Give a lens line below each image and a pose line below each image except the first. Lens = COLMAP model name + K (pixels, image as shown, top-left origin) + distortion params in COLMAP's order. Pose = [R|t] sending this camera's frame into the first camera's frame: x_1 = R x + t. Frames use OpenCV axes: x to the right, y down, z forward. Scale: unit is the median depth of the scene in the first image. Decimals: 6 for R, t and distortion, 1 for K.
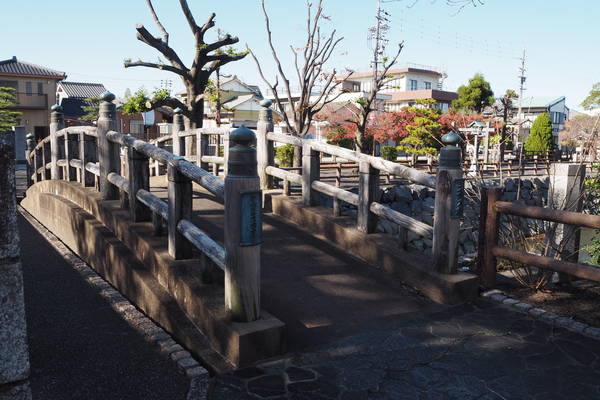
lens RADIAL K [[497.2, 0, 300.0], [0, 497.2, 200.0], [0, 0, 1]] dist [-0.046830, 0.008163]
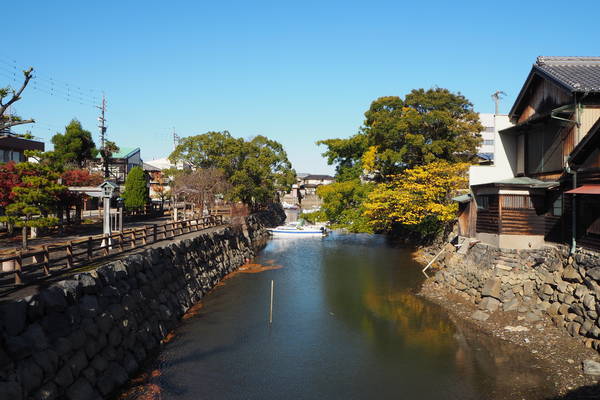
lens RADIAL K [[497.2, 0, 300.0], [0, 497.2, 200.0], [0, 0, 1]] dist [-0.046830, 0.008163]
pose [[0.654571, -0.024961, 0.755588, -0.030804], [0.095479, 0.994181, -0.049871, -0.038341], [-0.749947, 0.104787, 0.653146, 0.155956]]
